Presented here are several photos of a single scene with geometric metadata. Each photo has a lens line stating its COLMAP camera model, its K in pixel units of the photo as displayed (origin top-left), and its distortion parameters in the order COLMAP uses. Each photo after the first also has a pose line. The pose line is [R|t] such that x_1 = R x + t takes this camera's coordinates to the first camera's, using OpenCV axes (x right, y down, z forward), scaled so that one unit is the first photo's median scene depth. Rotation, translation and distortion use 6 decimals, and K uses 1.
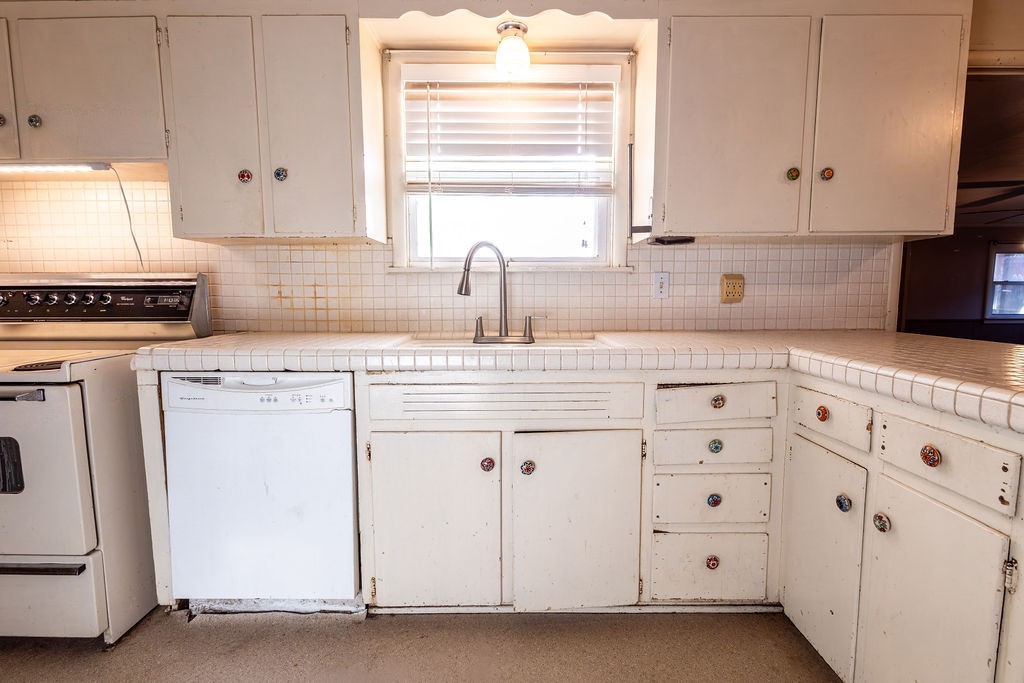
lens RADIAL K [[468.9, 0, 512.0], [0, 468.9, 341.5], [0, 0, 1]] dist [0.016656, -0.009920]
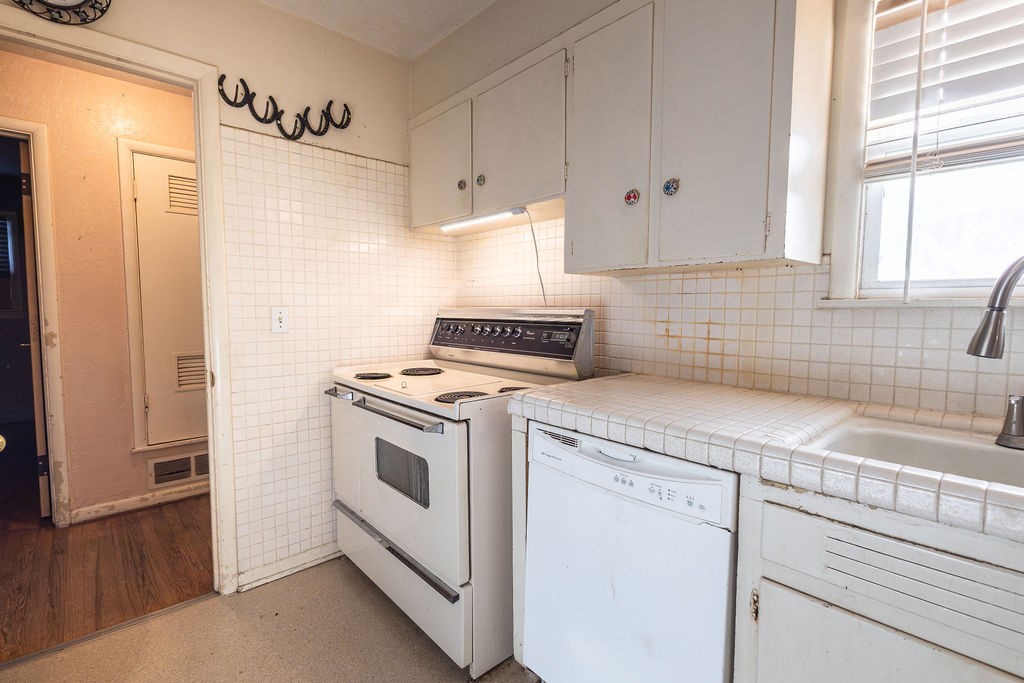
lens RADIAL K [[474.7, 0, 512.0], [0, 474.7, 341.5], [0, 0, 1]] dist [0.007396, -0.000561]
pose [[0.669252, 0.058097, -0.740761, -0.061028], [-0.081467, 0.996666, 0.004564, -0.073835], [0.738556, 0.057293, 0.671753, 0.263262]]
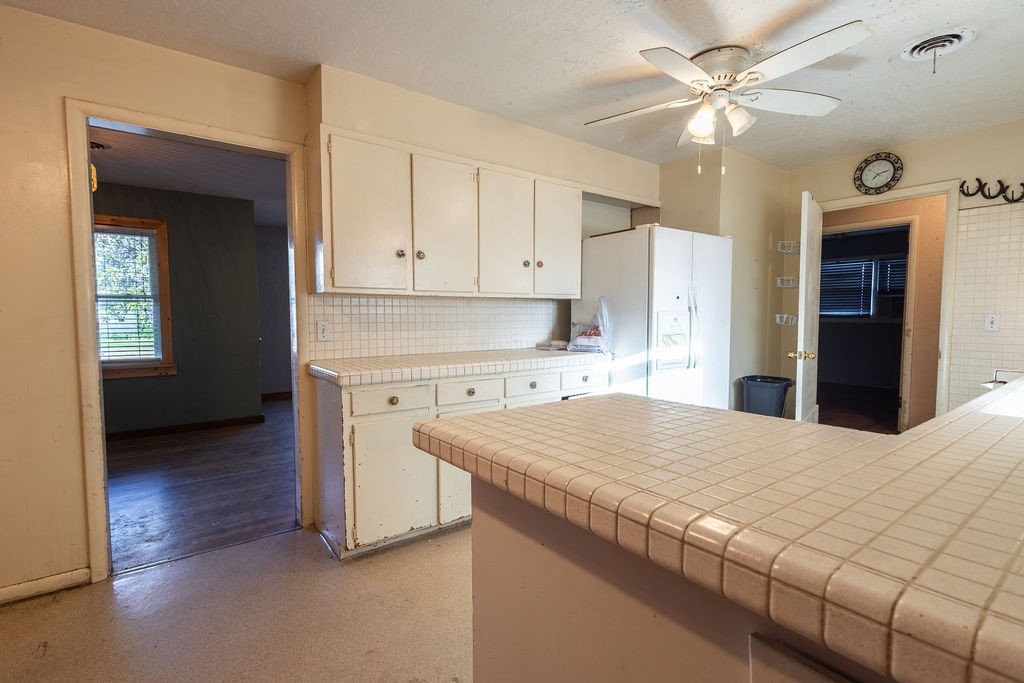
lens RADIAL K [[468.9, 0, 512.0], [0, 468.9, 341.5], [0, 0, 1]] dist [0.016656, -0.009920]
pose [[-0.808775, 0.036969, -0.586955, 1.162736], [-0.057656, 0.988231, 0.141687, -0.149580], [0.585285, 0.148435, -0.797125, 0.969961]]
